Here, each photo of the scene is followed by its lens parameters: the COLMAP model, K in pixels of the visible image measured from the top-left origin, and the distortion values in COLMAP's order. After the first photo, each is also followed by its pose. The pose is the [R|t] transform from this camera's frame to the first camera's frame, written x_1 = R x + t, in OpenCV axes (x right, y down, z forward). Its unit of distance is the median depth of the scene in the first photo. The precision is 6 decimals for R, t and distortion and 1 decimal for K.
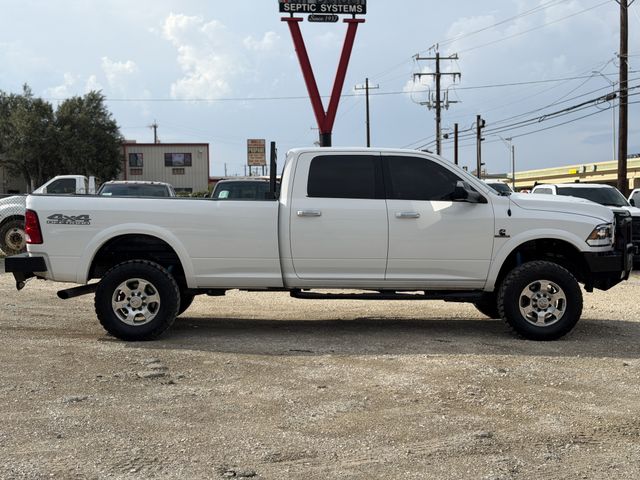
lens RADIAL K [[880.9, 0, 311.2], [0, 880.9, 240.7], [0, 0, 1]] dist [0.104721, 0.031220]
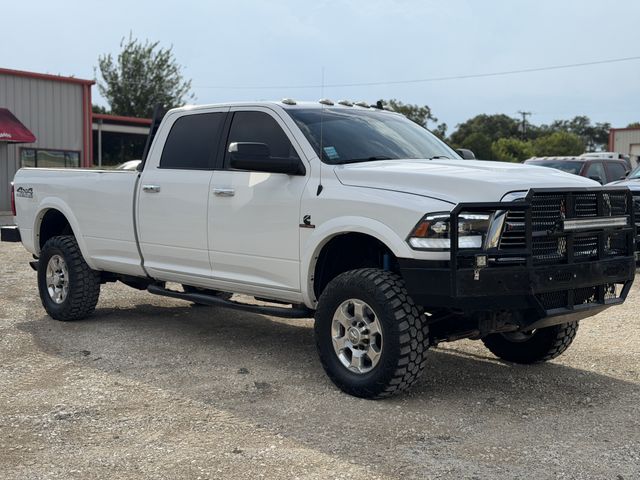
lens RADIAL K [[880.9, 0, 311.2], [0, 880.9, 240.7], [0, 0, 1]] dist [0.104721, 0.031220]
pose [[0.675997, 0.052808, -0.735009, 0.692621], [-0.045055, 0.998525, 0.030304, -0.013885], [0.735525, 0.012630, 0.677379, 0.555983]]
